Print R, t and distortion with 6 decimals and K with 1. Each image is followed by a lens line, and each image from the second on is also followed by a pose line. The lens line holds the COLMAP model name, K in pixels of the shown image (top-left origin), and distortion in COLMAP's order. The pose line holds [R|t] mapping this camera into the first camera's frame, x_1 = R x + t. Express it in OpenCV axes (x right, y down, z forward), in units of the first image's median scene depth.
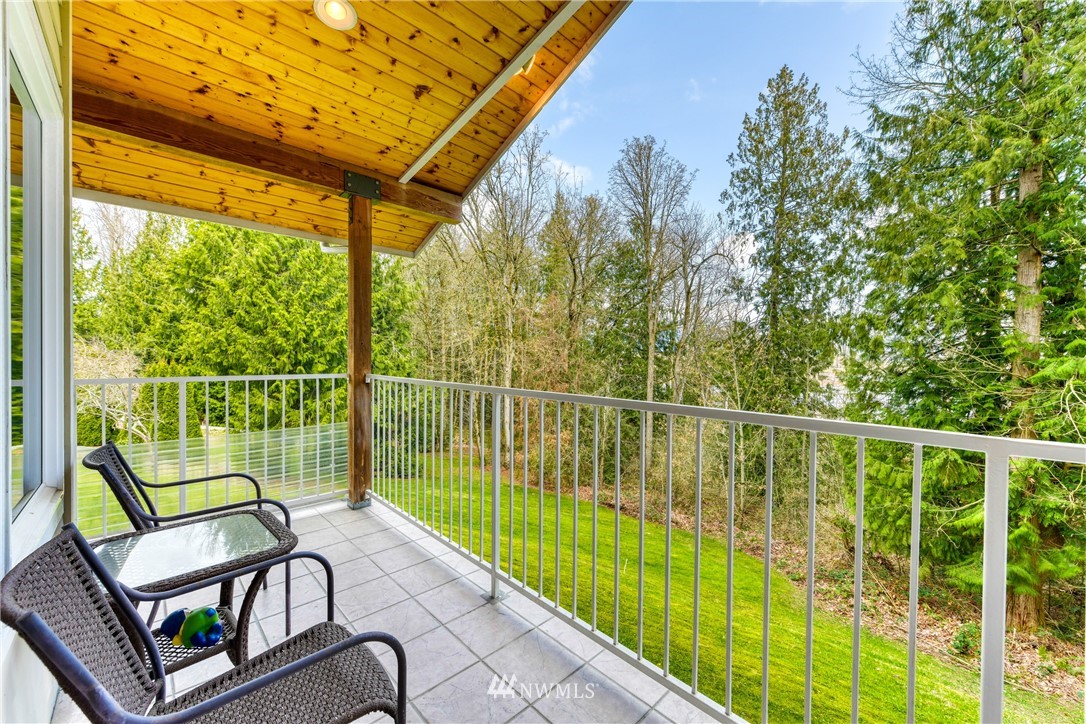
lens RADIAL K [[430.6, 0, 537.6], [0, 430.6, 362.9], [0, 0, 1]] dist [0.011773, 0.000119]
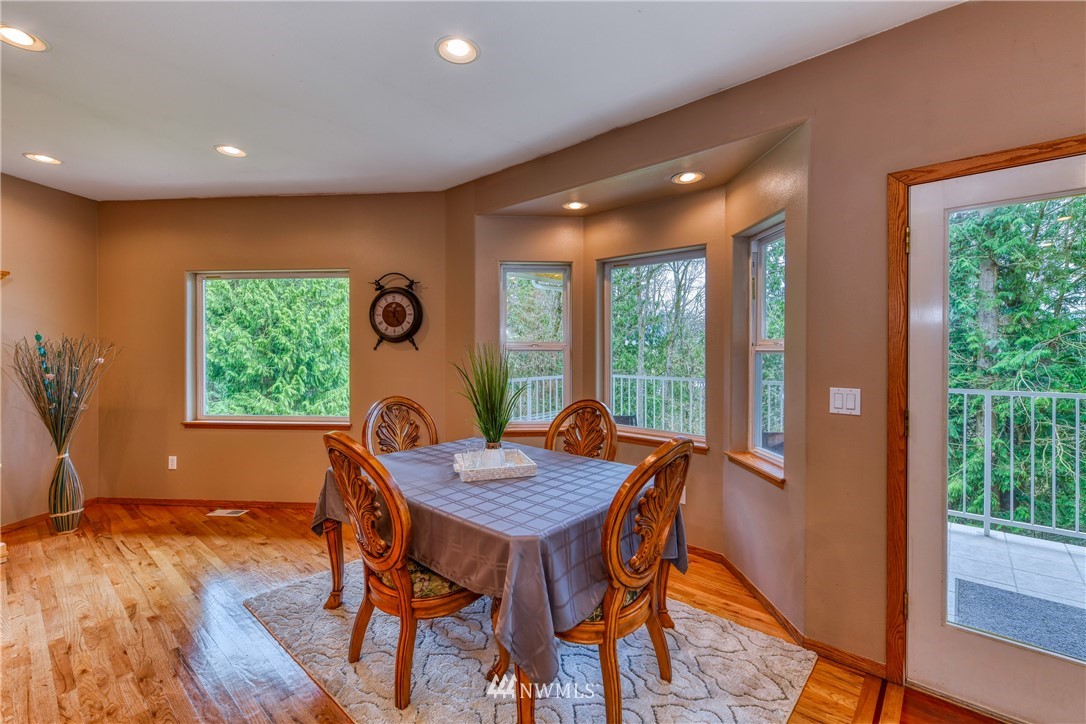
lens RADIAL K [[482.3, 0, 540.6], [0, 482.3, 354.9], [0, 0, 1]] dist [0.012666, 0.000479]
pose [[0.995787, -0.009247, 0.091226, -0.202321], [0.010118, 0.999908, -0.009085, -0.002536], [-0.091134, 0.009970, 0.995789, -0.199452]]
